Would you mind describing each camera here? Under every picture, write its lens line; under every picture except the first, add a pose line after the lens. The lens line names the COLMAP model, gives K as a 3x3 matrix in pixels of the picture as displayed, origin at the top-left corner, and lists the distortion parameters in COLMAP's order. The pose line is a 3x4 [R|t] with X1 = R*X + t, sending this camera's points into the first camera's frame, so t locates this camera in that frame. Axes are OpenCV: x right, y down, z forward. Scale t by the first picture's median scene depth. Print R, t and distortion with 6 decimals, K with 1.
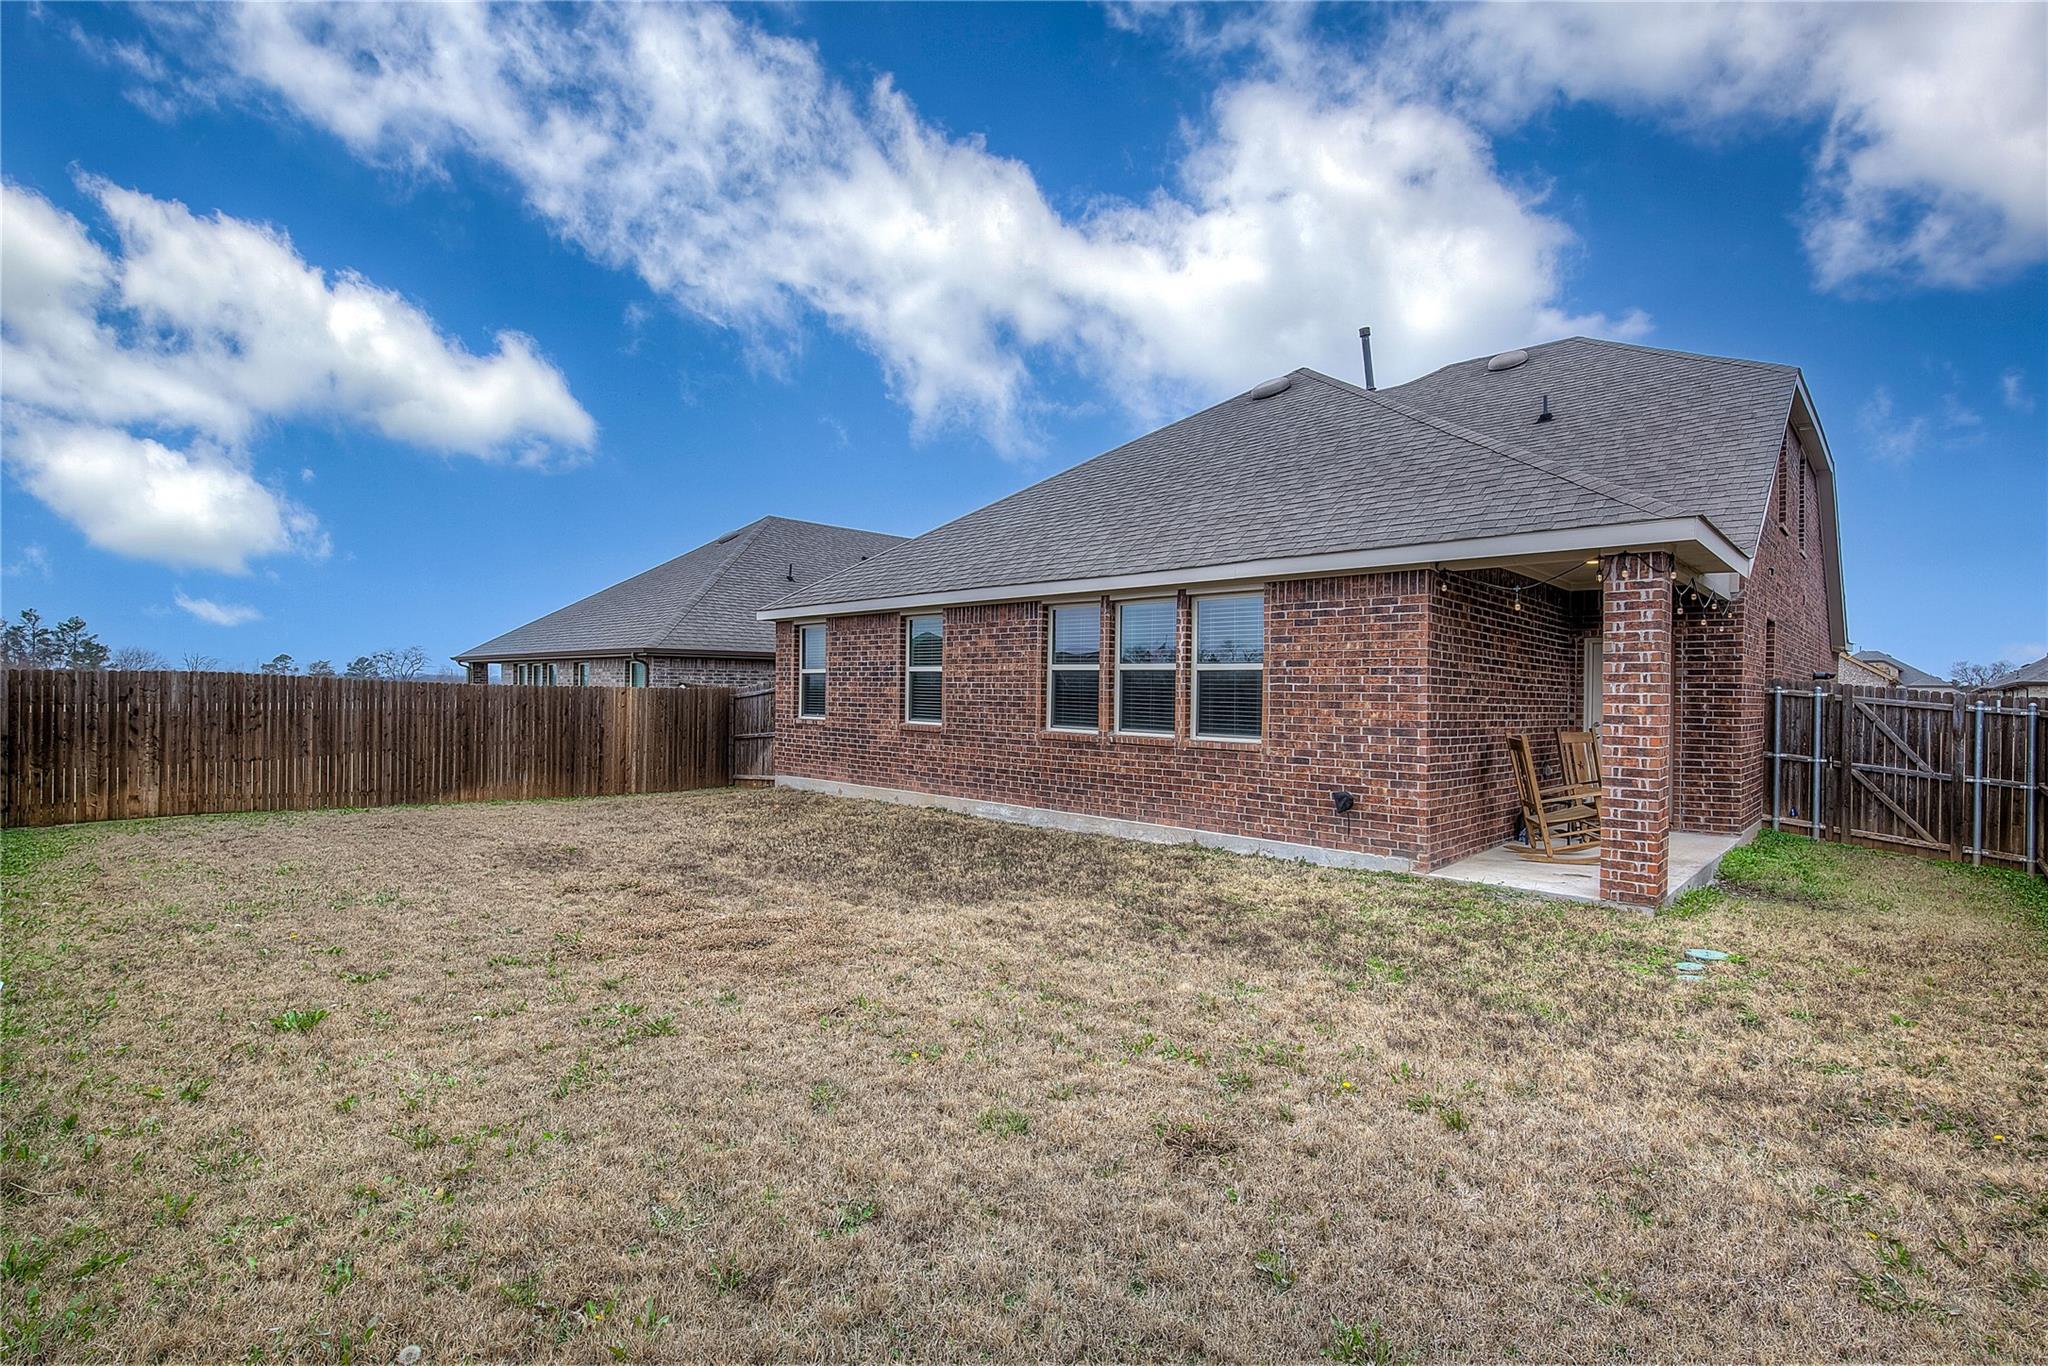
lens RADIAL K [[942.4, 0, 1024.0], [0, 942.4, 674.7], [0, 0, 1]] dist [-0.001015, 0.000267]
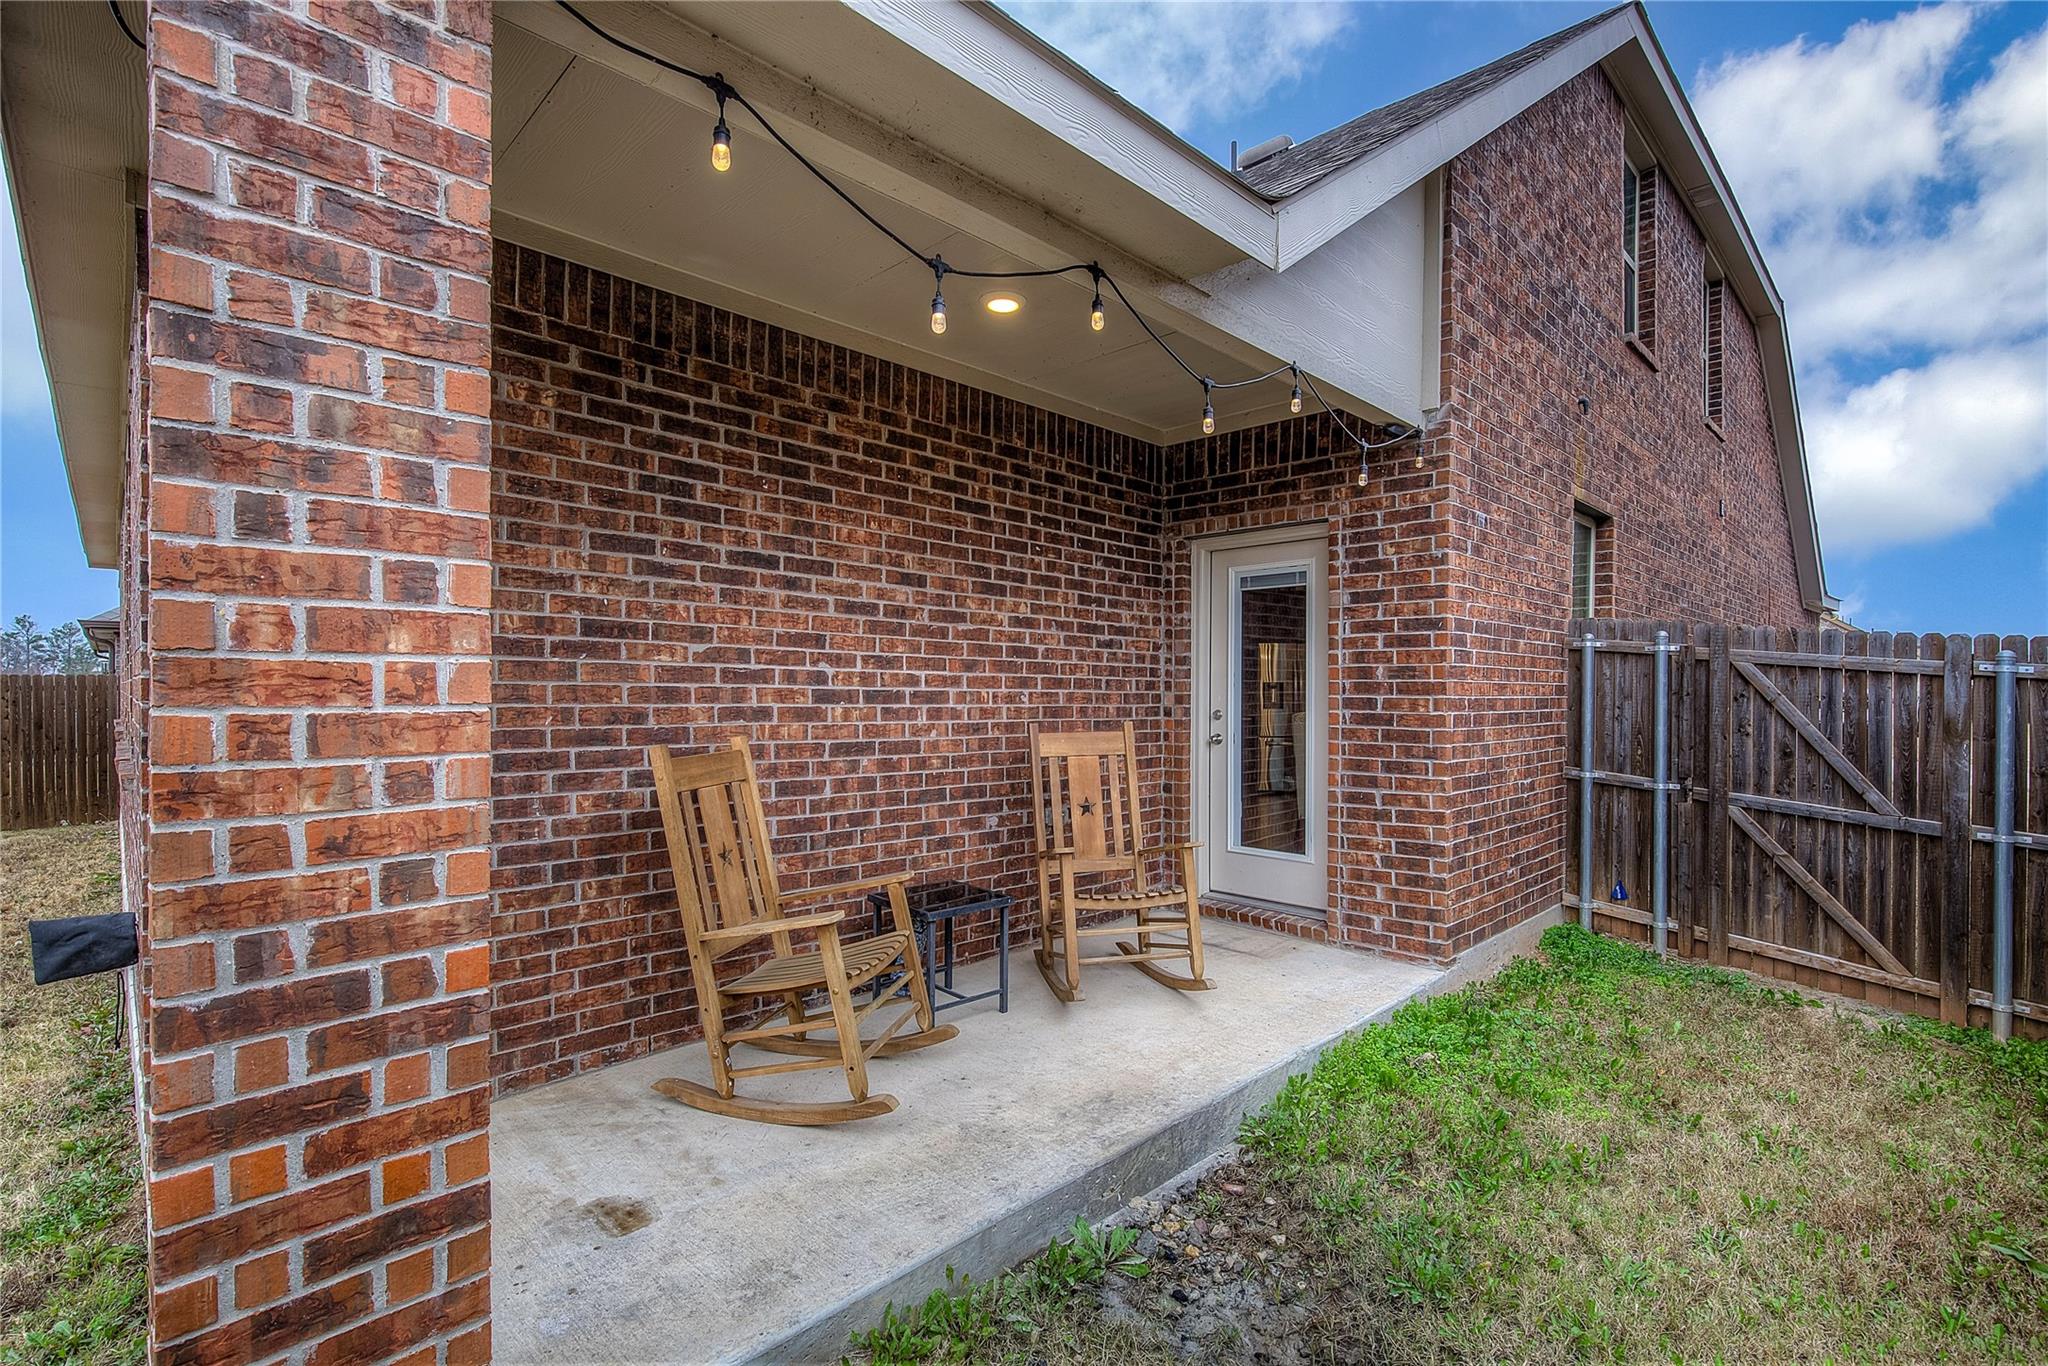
lens RADIAL K [[942.4, 0, 1023.9], [0, 942.4, 675.0], [0, 0, 1]] dist [-0.001015, 0.000267]
pose [[0.999611, -0.010429, -0.025853, 0.030534], [0.010505, 0.999941, 0.002810, 0.001736], [0.025822, -0.003081, 0.999662, 0.029553]]
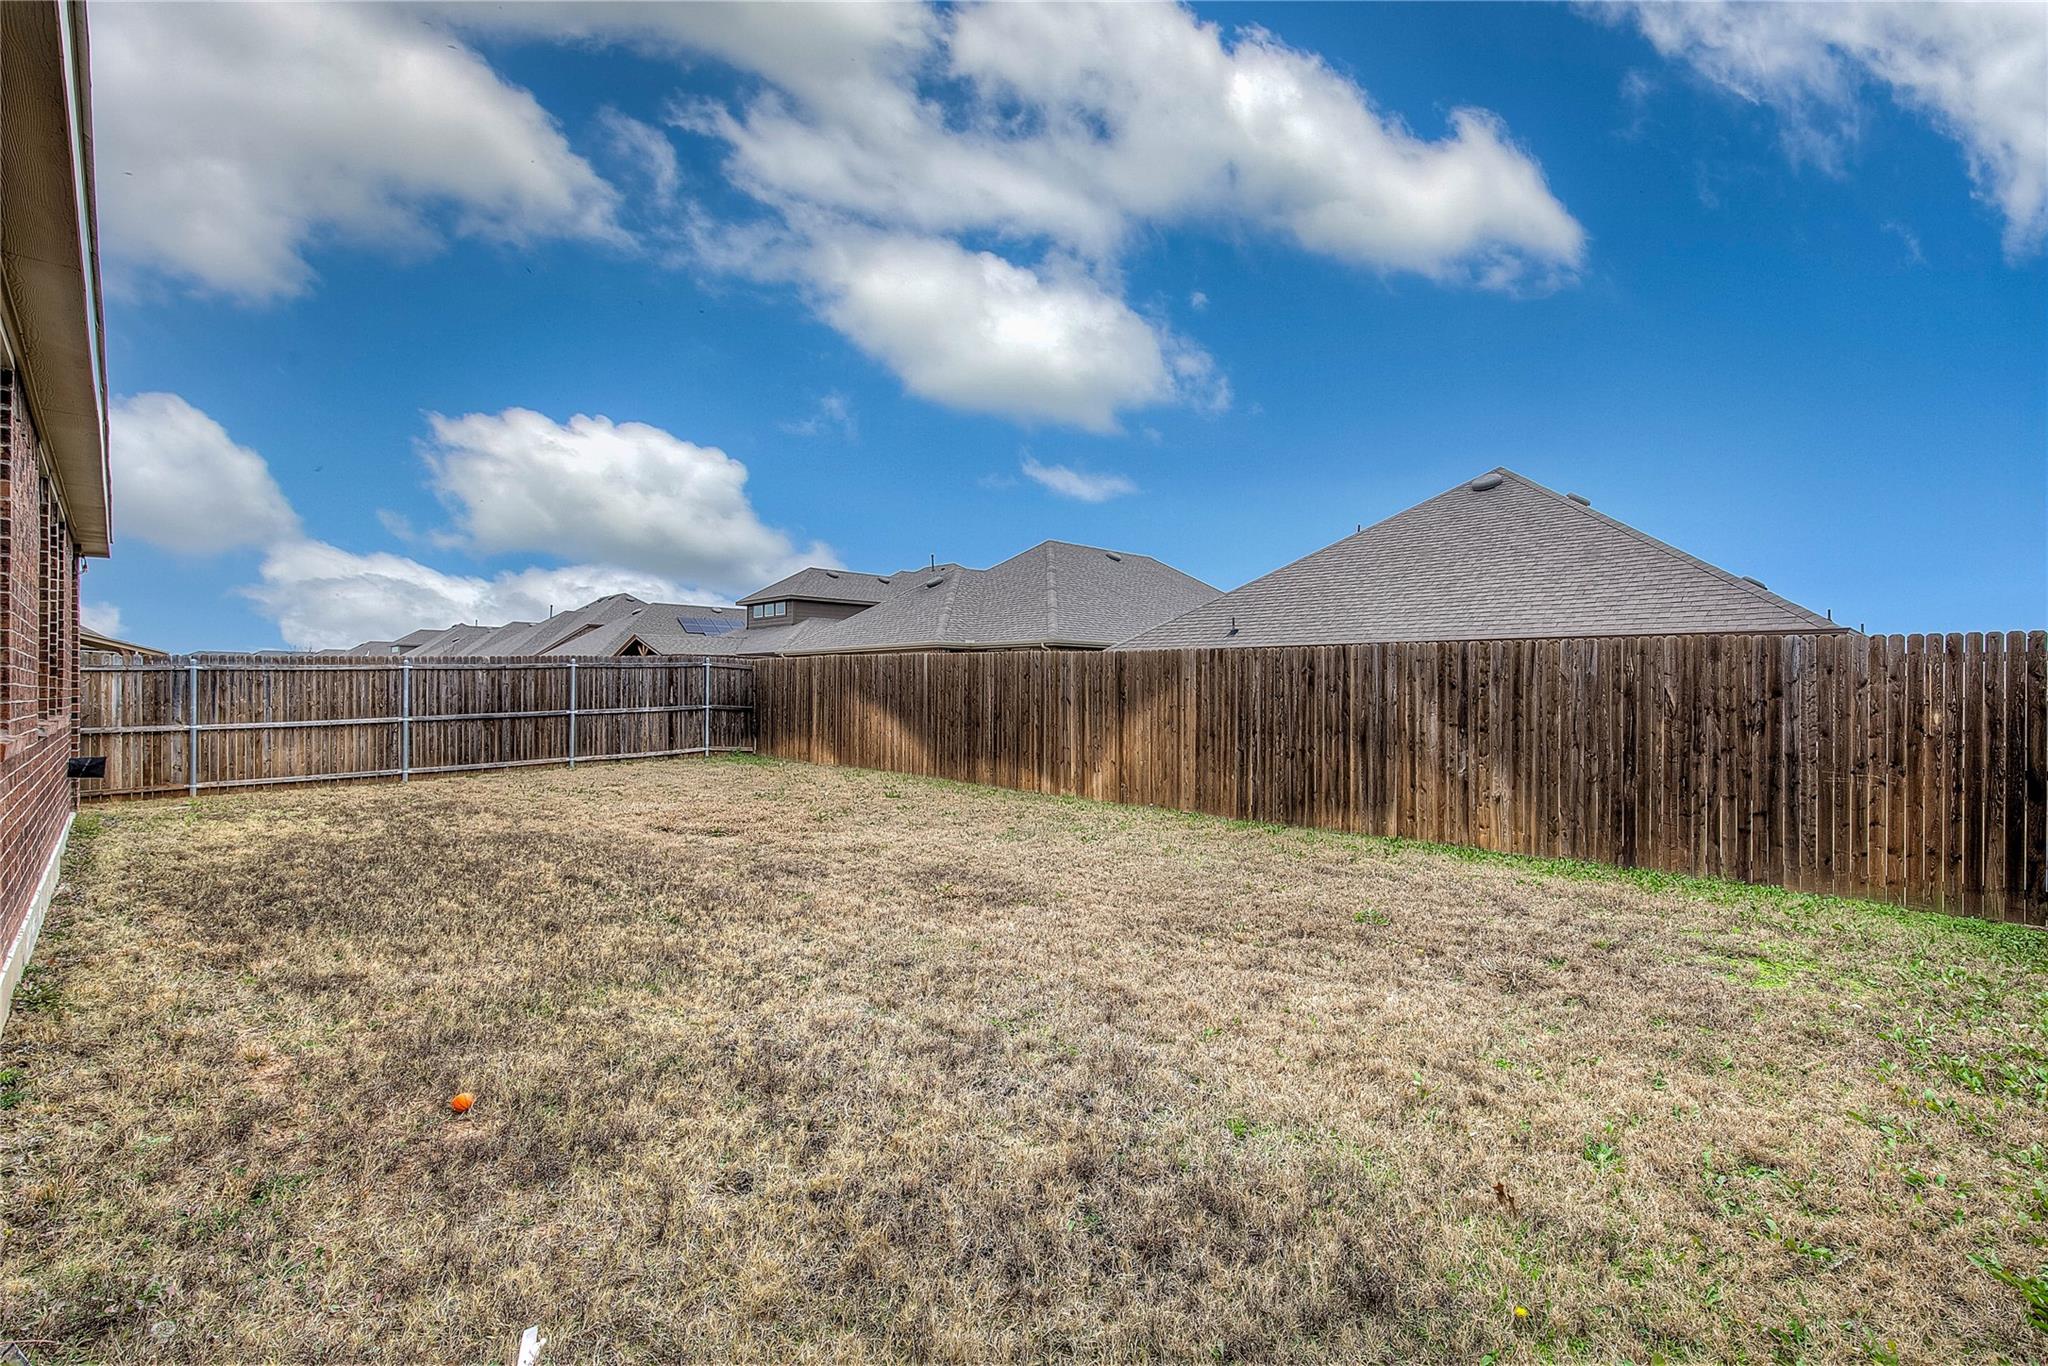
lens RADIAL K [[942.4, 0, 1018.1], [0, 942.4, 673.8], [0, 0, 1]] dist [-0.001015, 0.000267]
pose [[0.999996, 0.000615, -0.002644, -0.902227], [-0.000610, 0.999998, 0.001662, 0.084097], [0.002645, -0.001660, 0.999995, 0.249592]]
